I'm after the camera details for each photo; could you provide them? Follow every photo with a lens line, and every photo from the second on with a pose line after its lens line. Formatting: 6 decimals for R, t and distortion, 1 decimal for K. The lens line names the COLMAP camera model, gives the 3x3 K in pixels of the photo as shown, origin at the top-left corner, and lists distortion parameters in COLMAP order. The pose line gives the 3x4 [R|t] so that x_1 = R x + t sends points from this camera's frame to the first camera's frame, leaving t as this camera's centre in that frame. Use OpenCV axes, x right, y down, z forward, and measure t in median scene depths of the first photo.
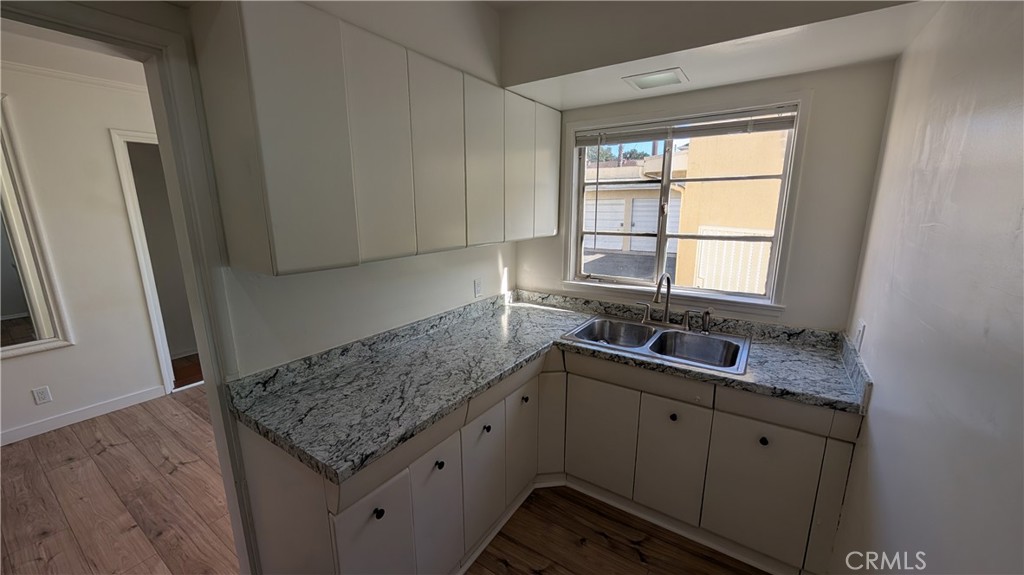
lens RADIAL K [[384.8, 0, 516.7], [0, 384.8, 286.2], [0, 0, 1]] dist [0.002401, 0.000061]
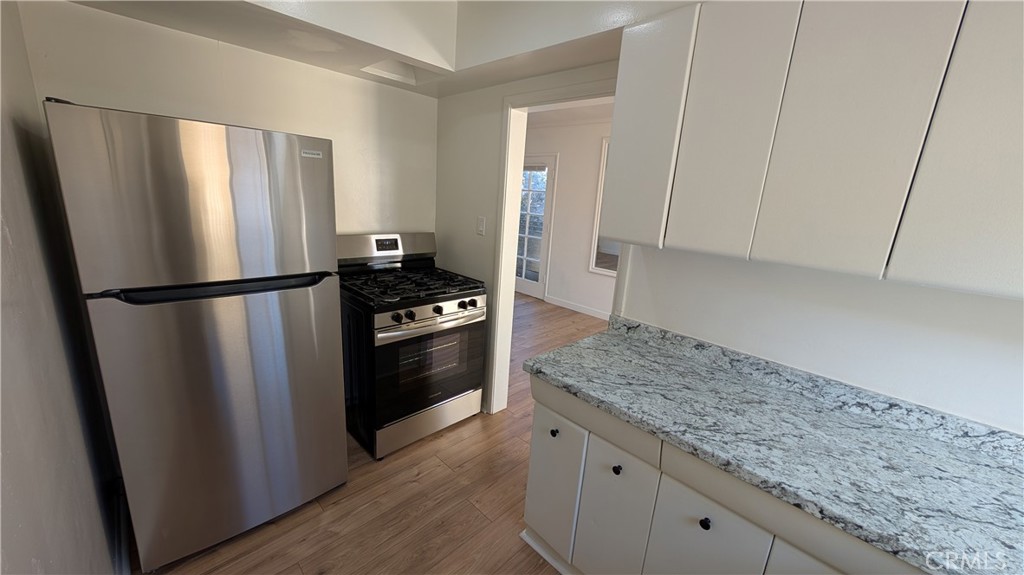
lens RADIAL K [[384.8, 0, 517.6], [0, 384.8, 293.8], [0, 0, 1]] dist [0.002401, 0.000061]
pose [[-0.196627, 0.231798, -0.952684, 0.565454], [-0.269915, 0.921313, 0.279873, -0.106287], [0.942594, 0.312174, -0.118590, 0.679273]]
